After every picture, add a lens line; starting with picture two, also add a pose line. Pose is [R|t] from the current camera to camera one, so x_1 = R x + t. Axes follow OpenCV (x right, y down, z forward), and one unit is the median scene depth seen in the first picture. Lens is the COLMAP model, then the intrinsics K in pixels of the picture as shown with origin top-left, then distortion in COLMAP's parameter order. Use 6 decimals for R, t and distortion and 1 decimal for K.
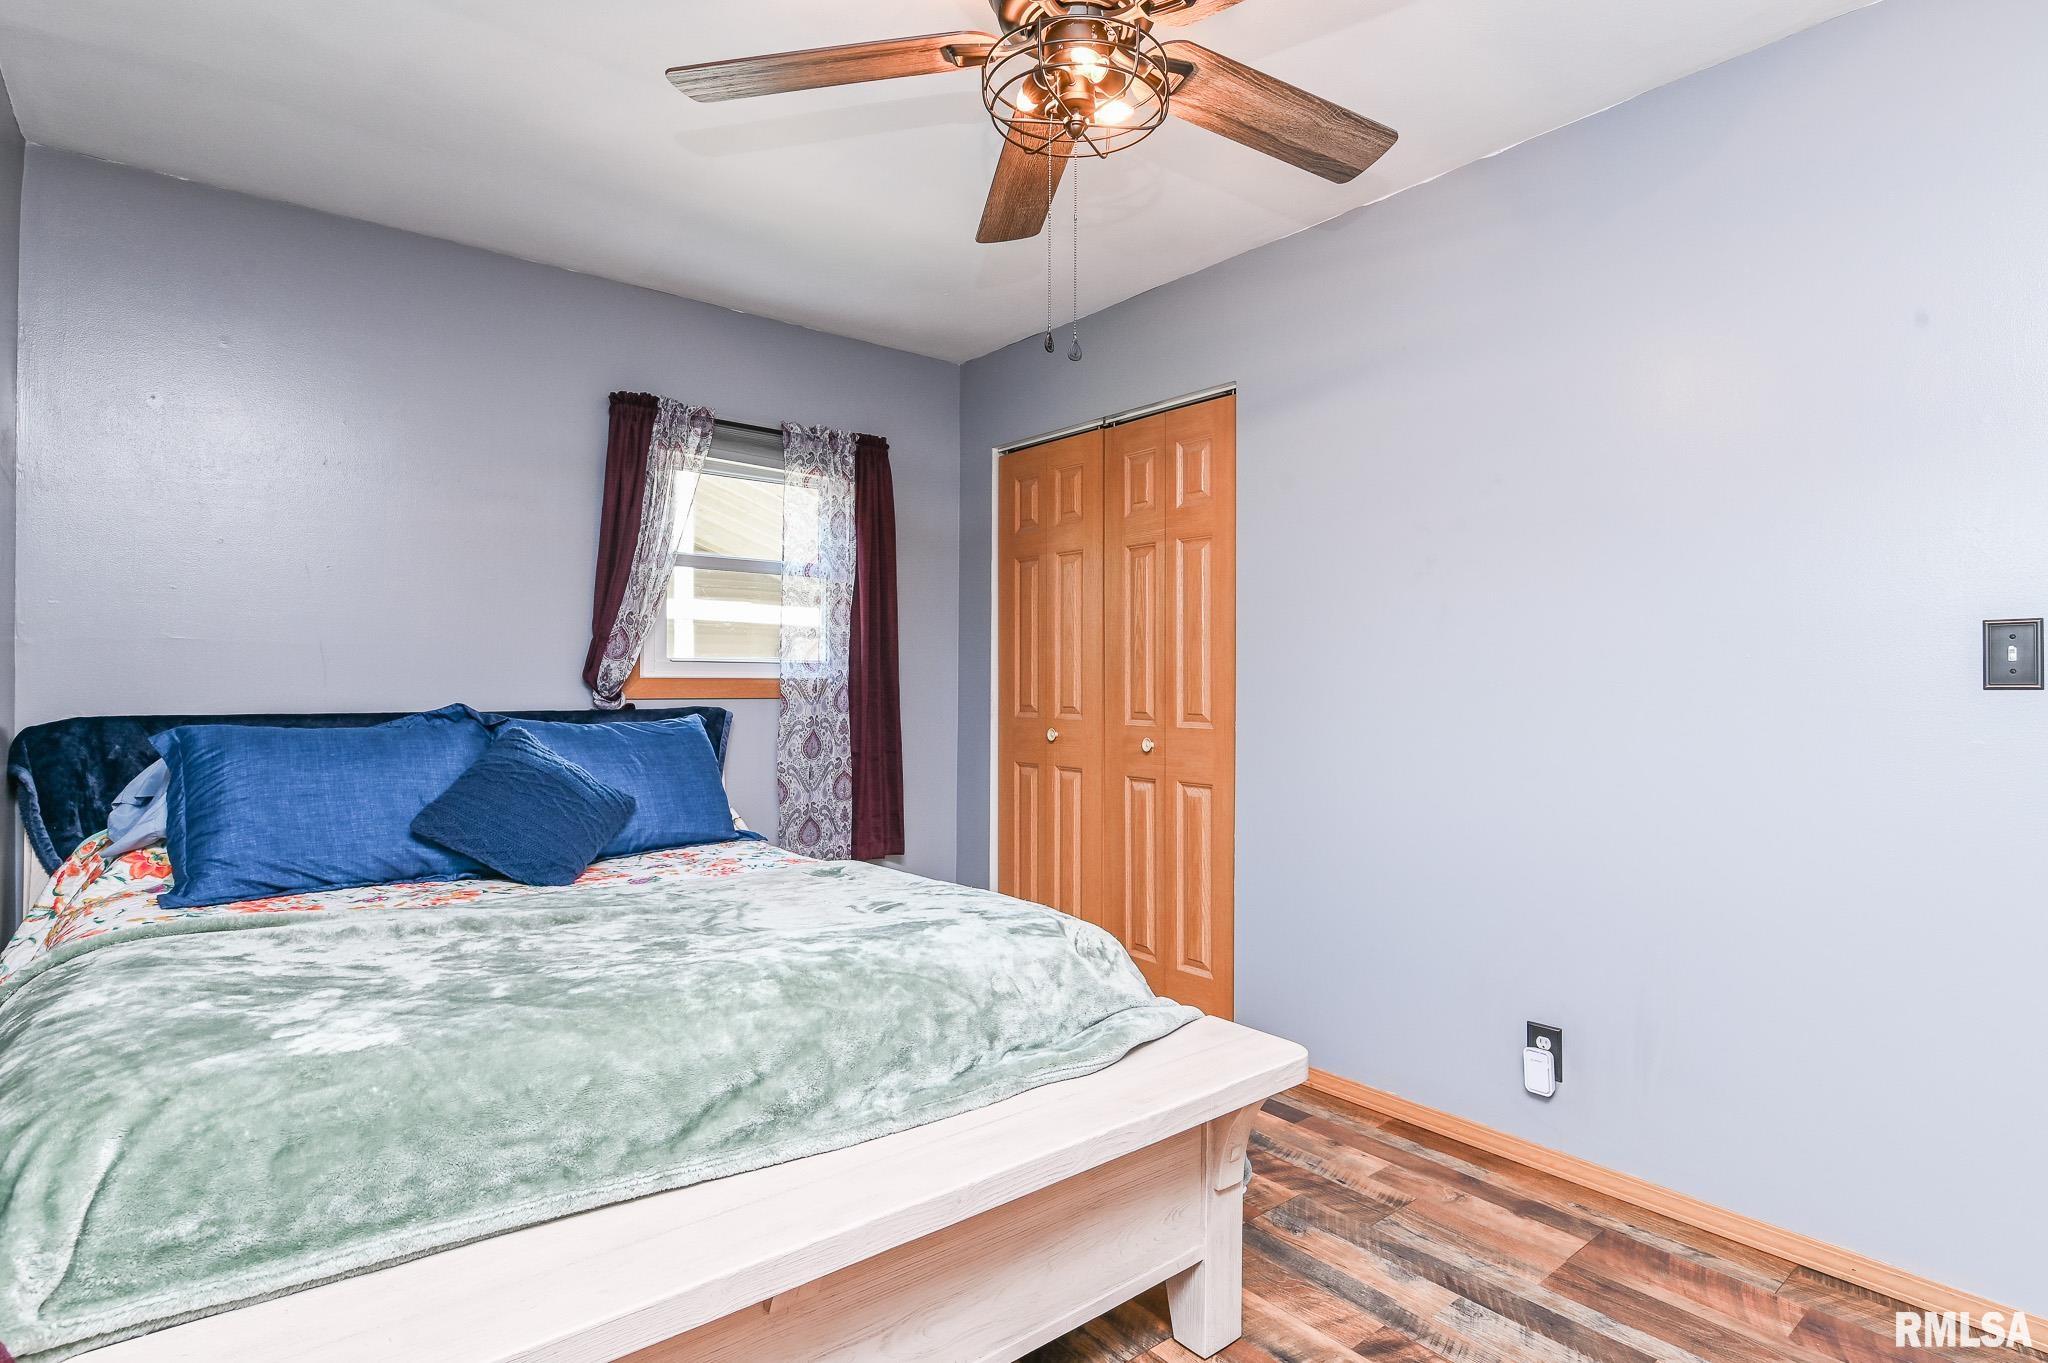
lens RADIAL K [[1045.3, 0, 1024.0], [0, 1045.3, 681.5], [0, 0, 1]] dist [-0.001084, 0.000053]
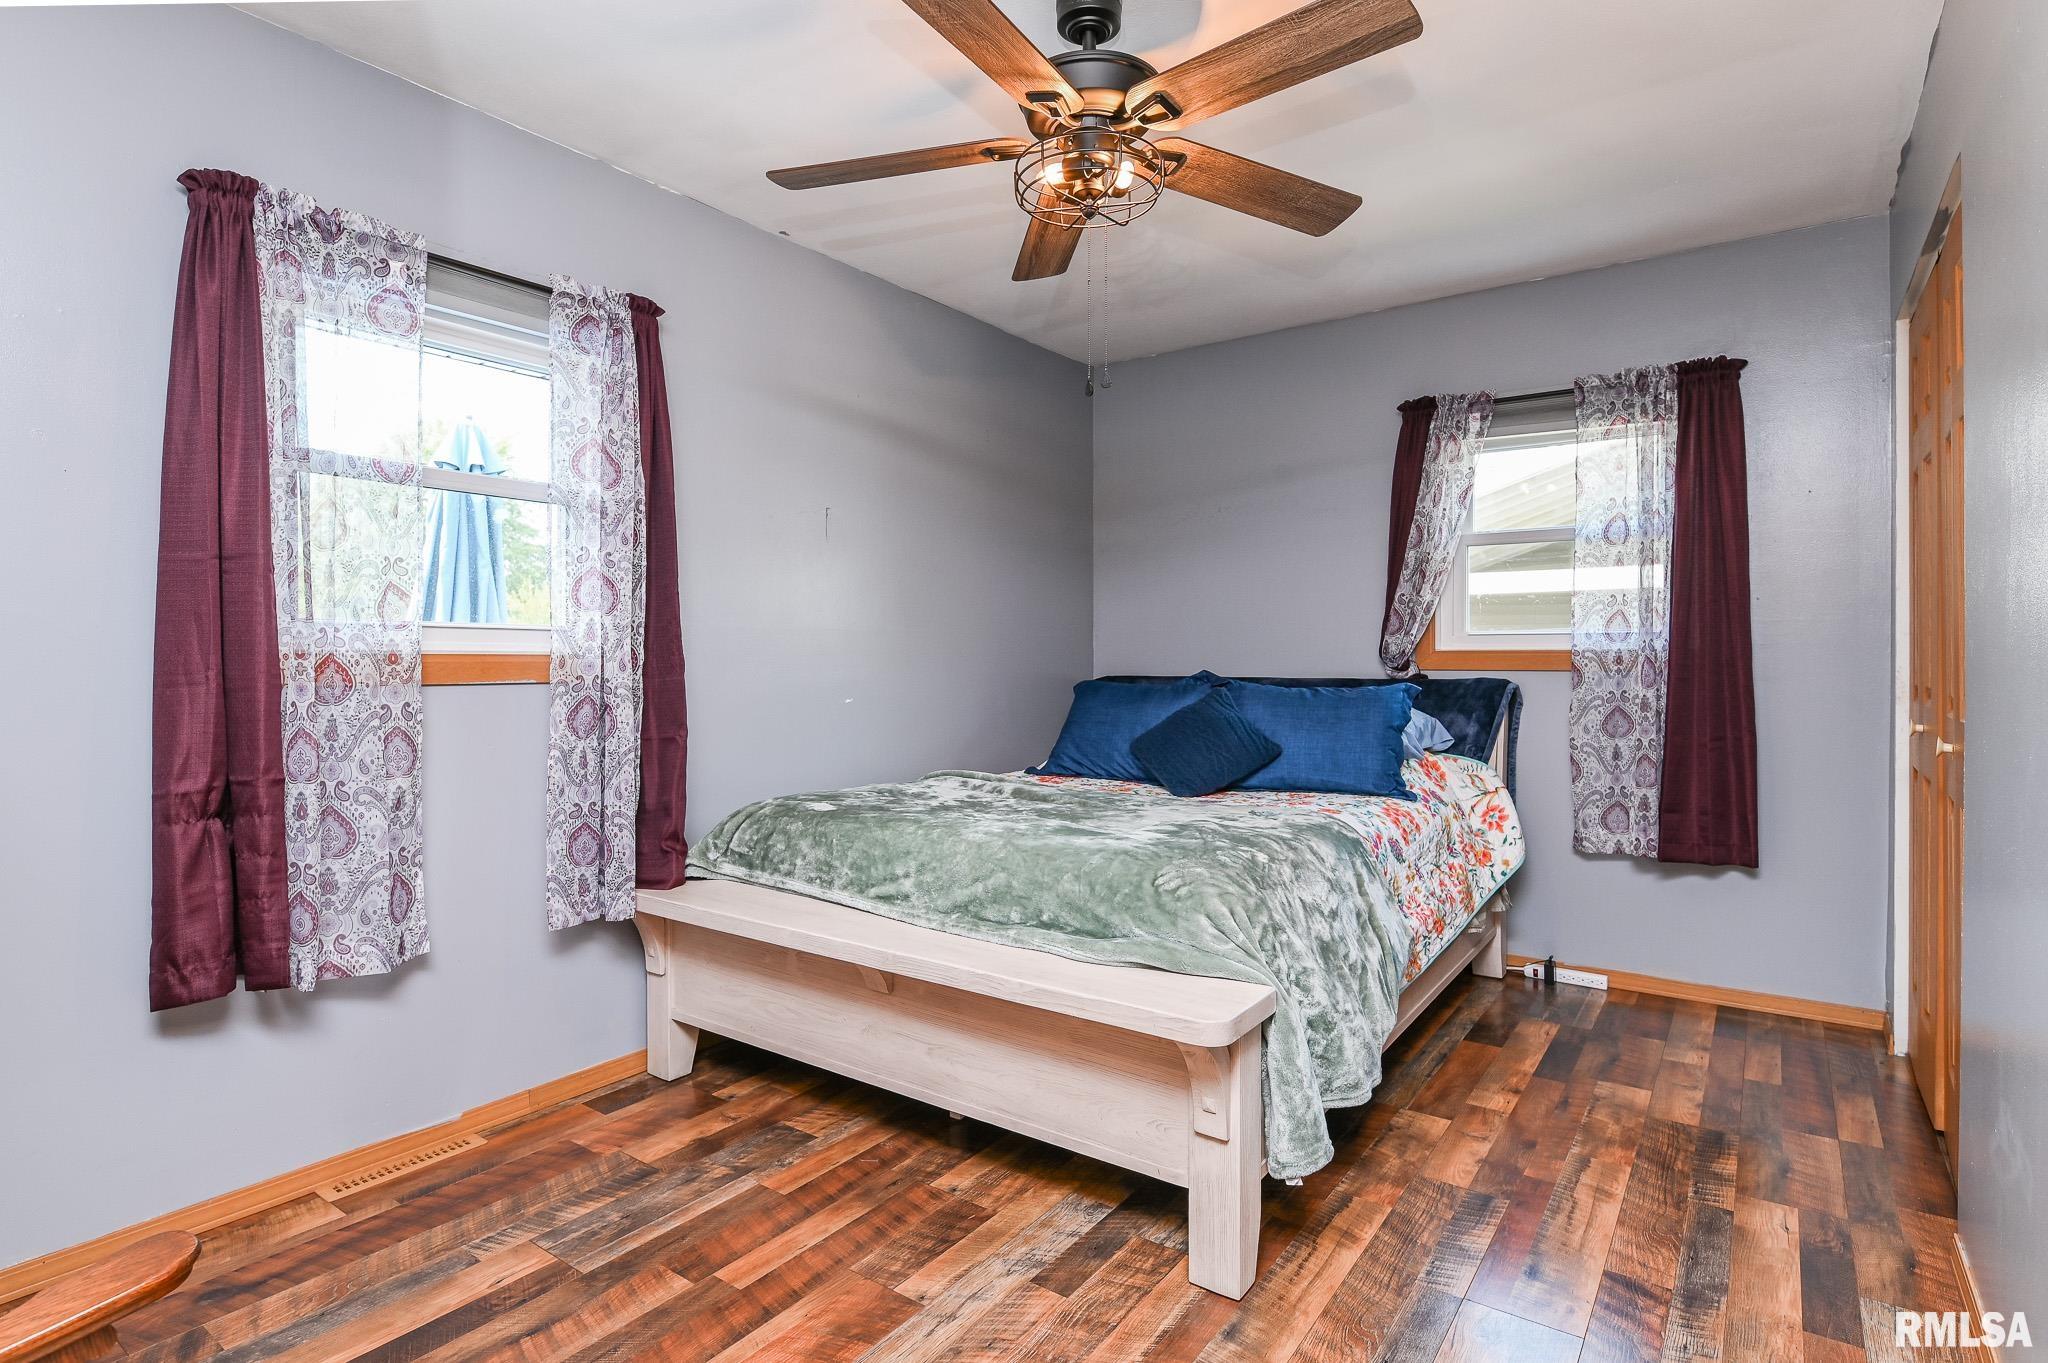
lens RADIAL K [[1045.3, 0, 1024.0], [0, 1045.3, 681.5], [0, 0, 1]] dist [-0.001084, 0.000053]
pose [[0.244847, 0.017137, -0.969410, 0.568838], [0.003101, 0.999825, 0.018458, 0.006540], [0.969557, -0.007525, 0.244751, 0.283163]]
